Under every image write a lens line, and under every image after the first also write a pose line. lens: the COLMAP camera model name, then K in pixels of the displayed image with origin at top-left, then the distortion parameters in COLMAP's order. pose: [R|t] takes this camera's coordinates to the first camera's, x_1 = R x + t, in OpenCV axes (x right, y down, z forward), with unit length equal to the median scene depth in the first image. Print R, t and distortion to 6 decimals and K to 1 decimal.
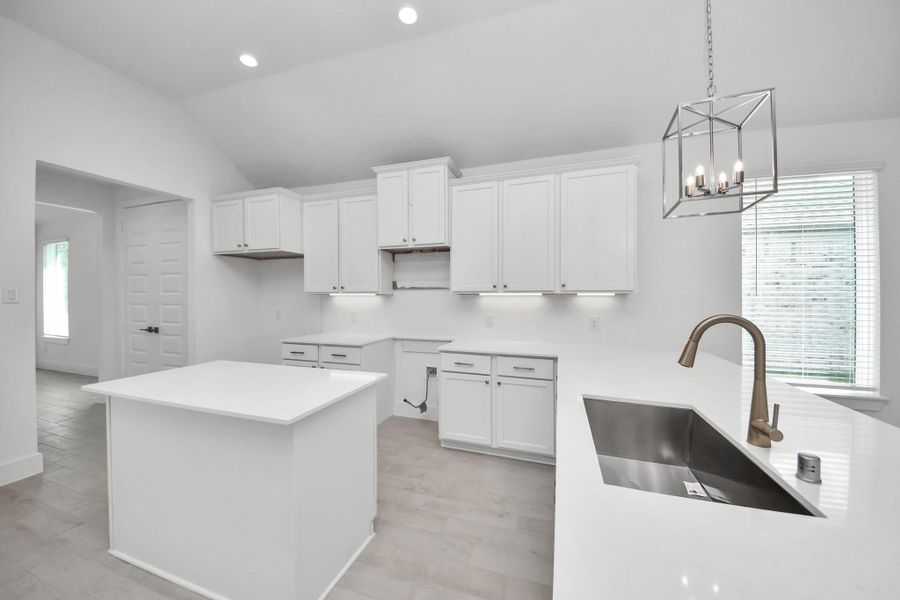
lens RADIAL K [[313.5, 0, 450.0], [0, 313.5, 300.0], [0, 0, 1]] dist [0.004493, -0.000138]
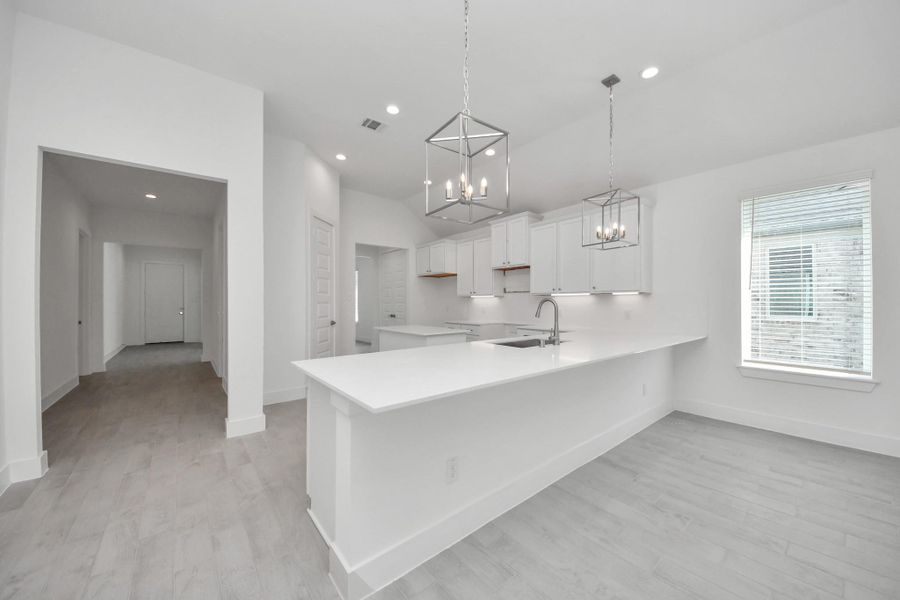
lens RADIAL K [[343.0, 0, 450.0], [0, 343.0, 300.0], [0, 0, 1]] dist [0.017118, -0.000090]
pose [[0.833197, -0.006800, -0.552935, 0.589162], [-0.003728, 0.999833, -0.017912, 0.037637], [0.552964, 0.016985, 0.833032, -0.645697]]
